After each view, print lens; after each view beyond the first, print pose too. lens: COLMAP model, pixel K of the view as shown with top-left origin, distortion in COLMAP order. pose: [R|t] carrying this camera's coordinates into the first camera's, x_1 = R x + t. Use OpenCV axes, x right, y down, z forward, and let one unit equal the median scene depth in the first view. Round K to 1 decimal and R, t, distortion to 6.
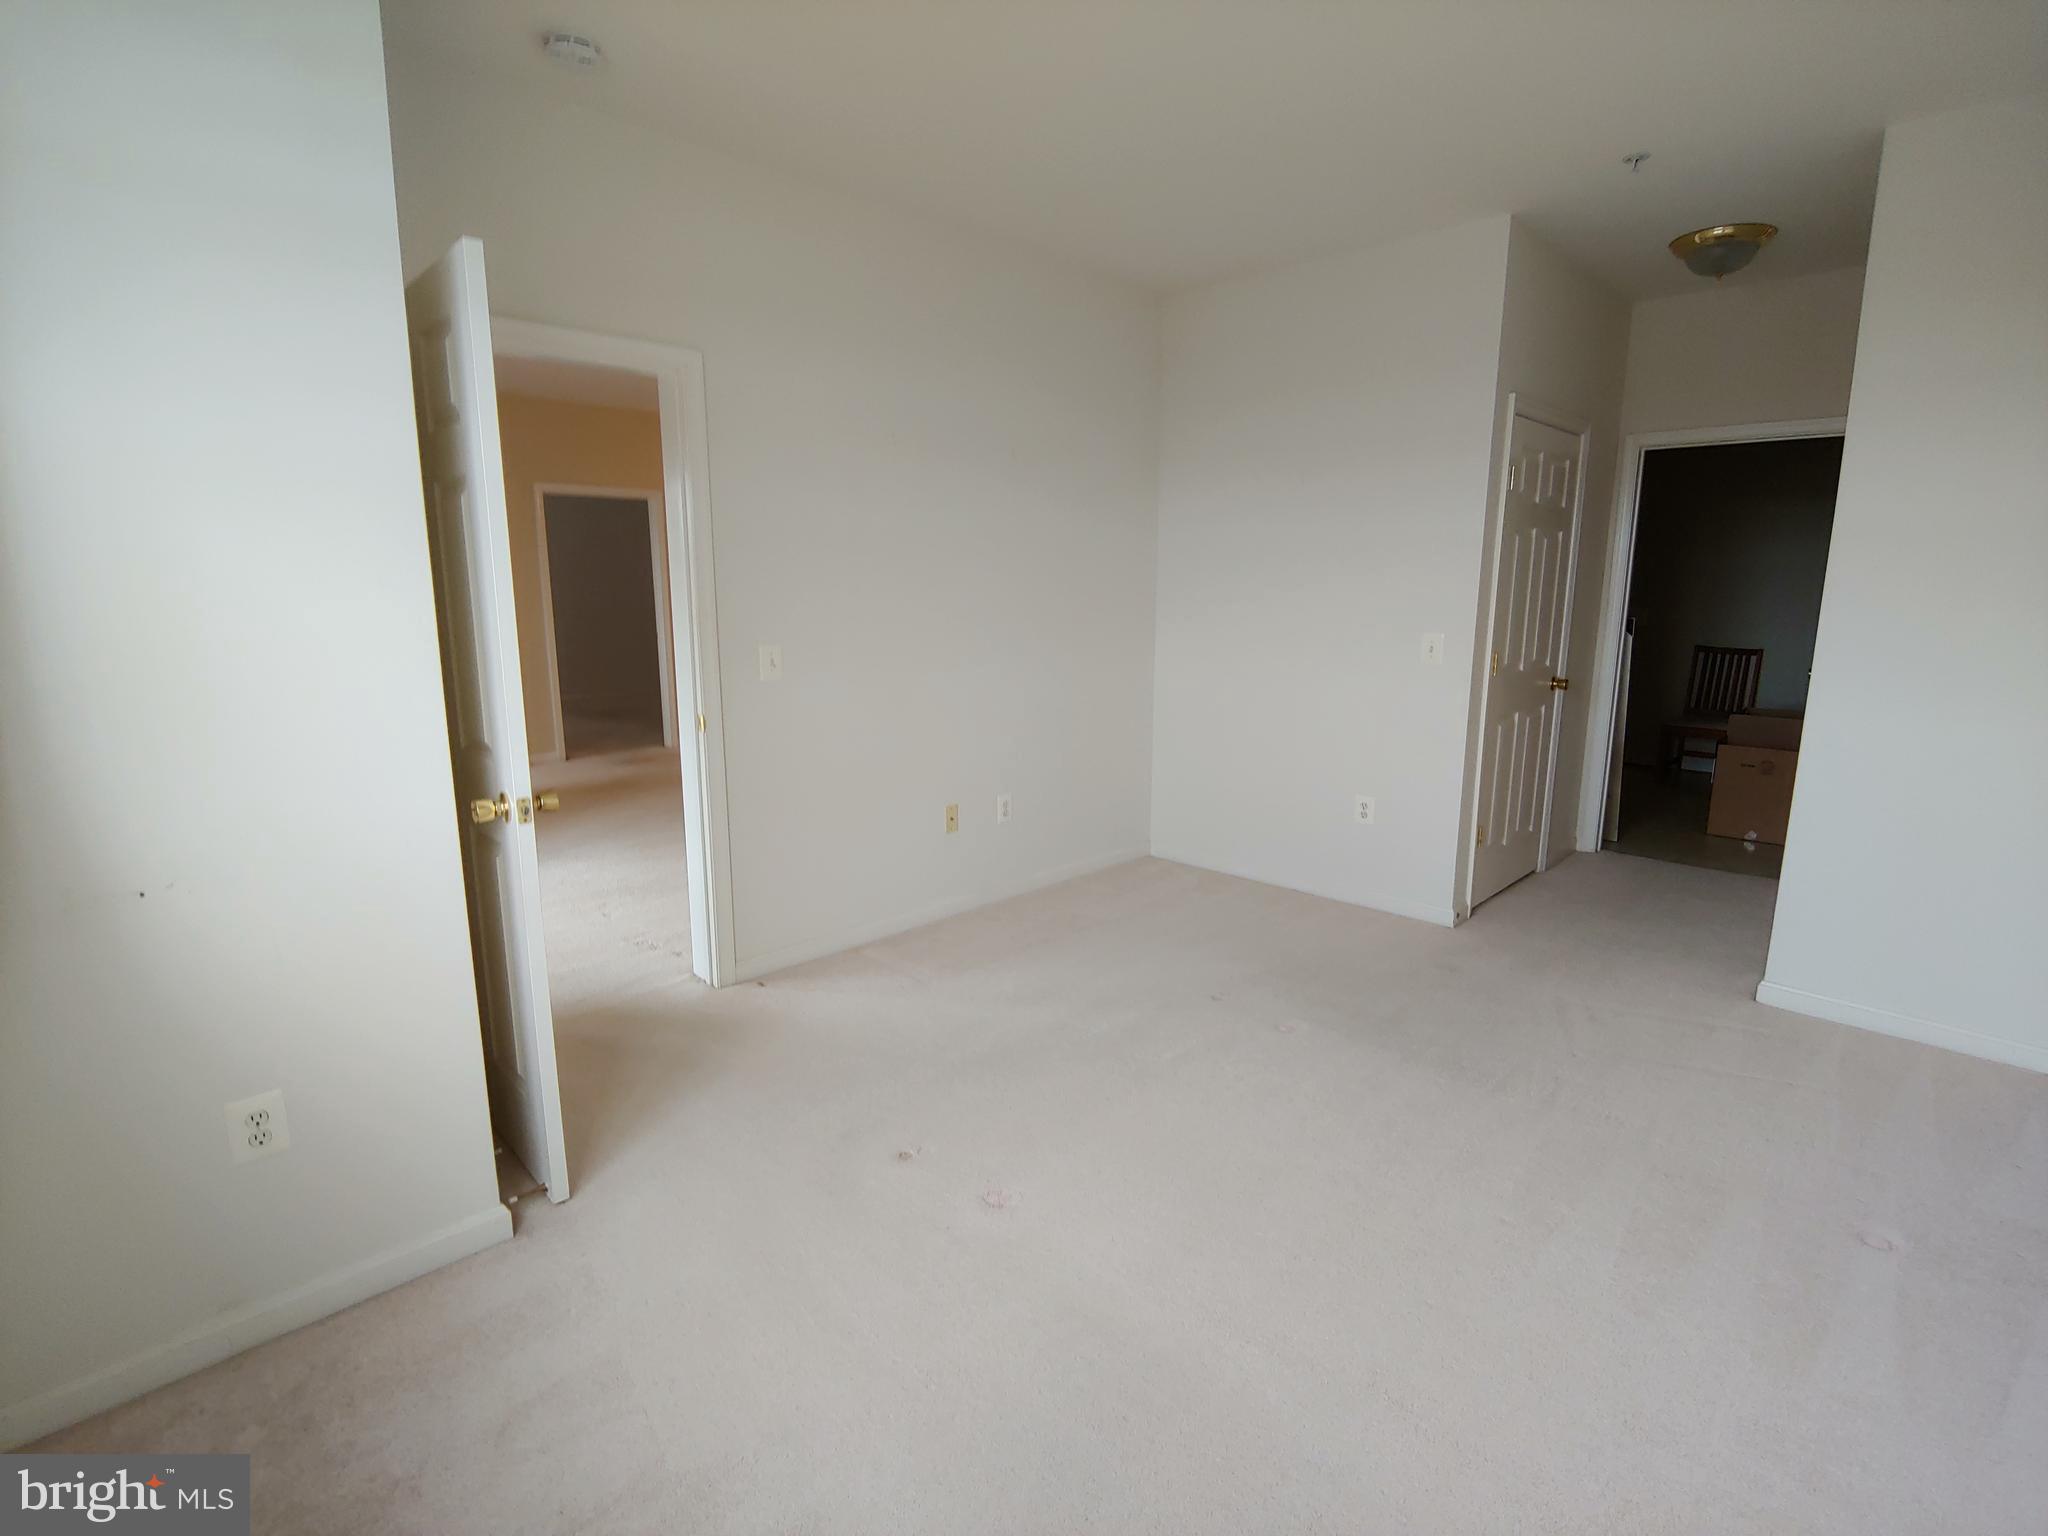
lens RADIAL K [[985.9, 0, 1025.3], [0, 985.9, 758.6], [0, 0, 1]] dist [-0.020816, -0.001237]
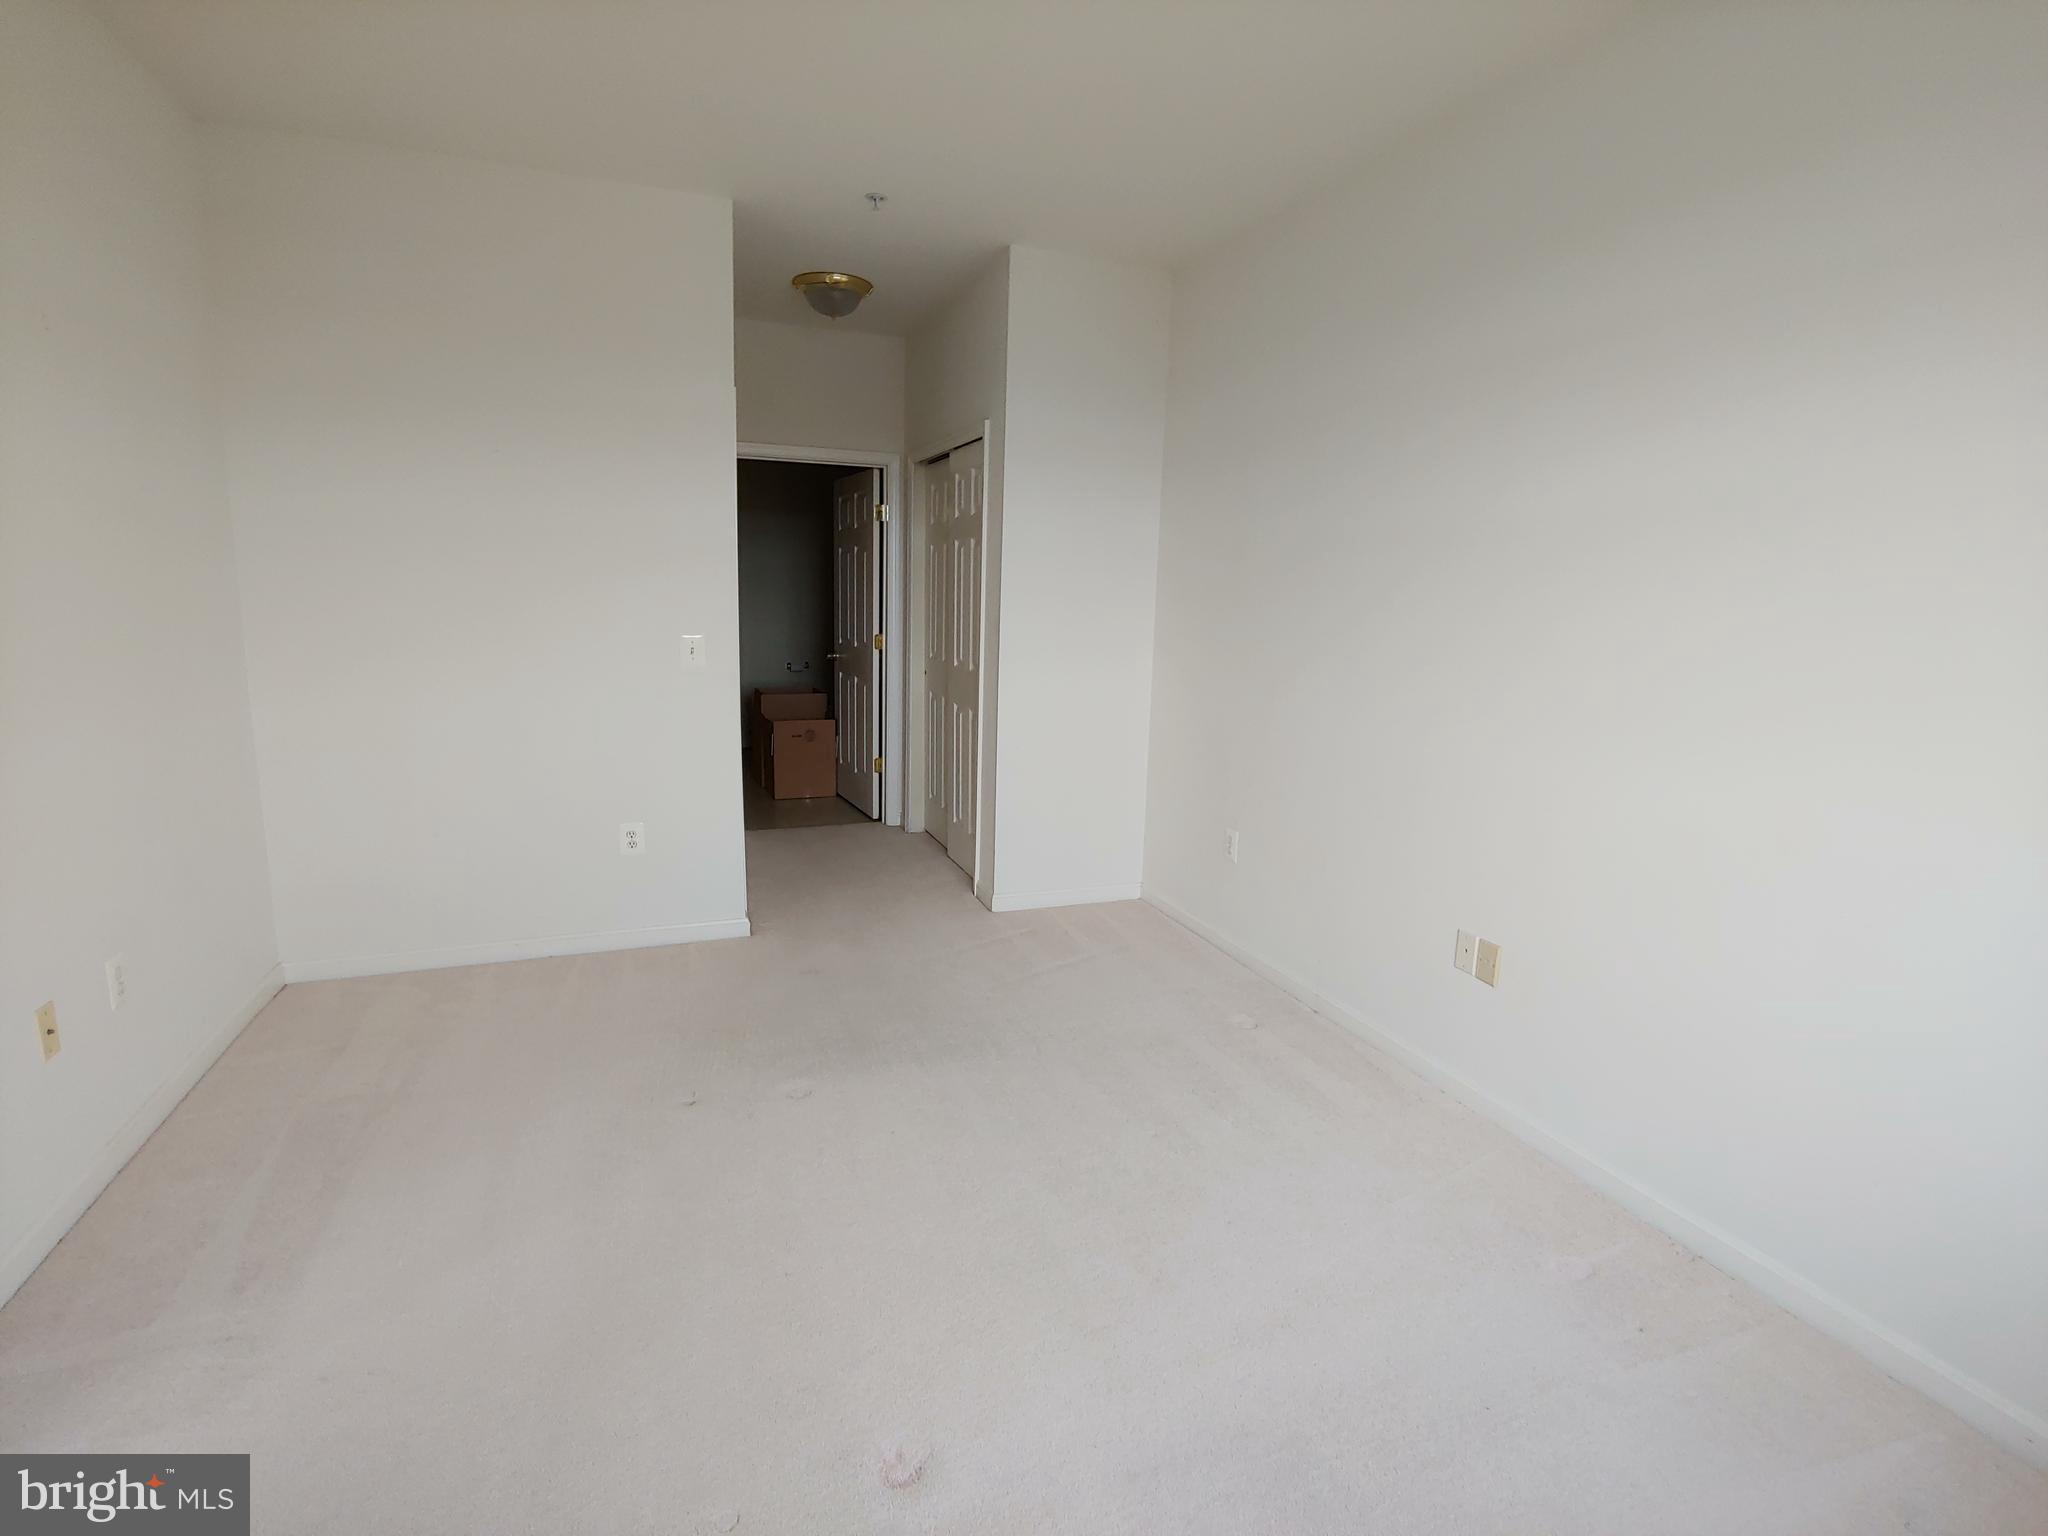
lens RADIAL K [[985.9, 0, 1025.3], [0, 985.9, 758.6], [0, 0, 1]] dist [-0.020816, -0.001237]
pose [[0.413035, -0.148828, 0.898472, -0.302029], [0.140350, 0.985173, 0.098670, -0.058499], [-0.899836, 0.085347, 0.427799, 0.322103]]
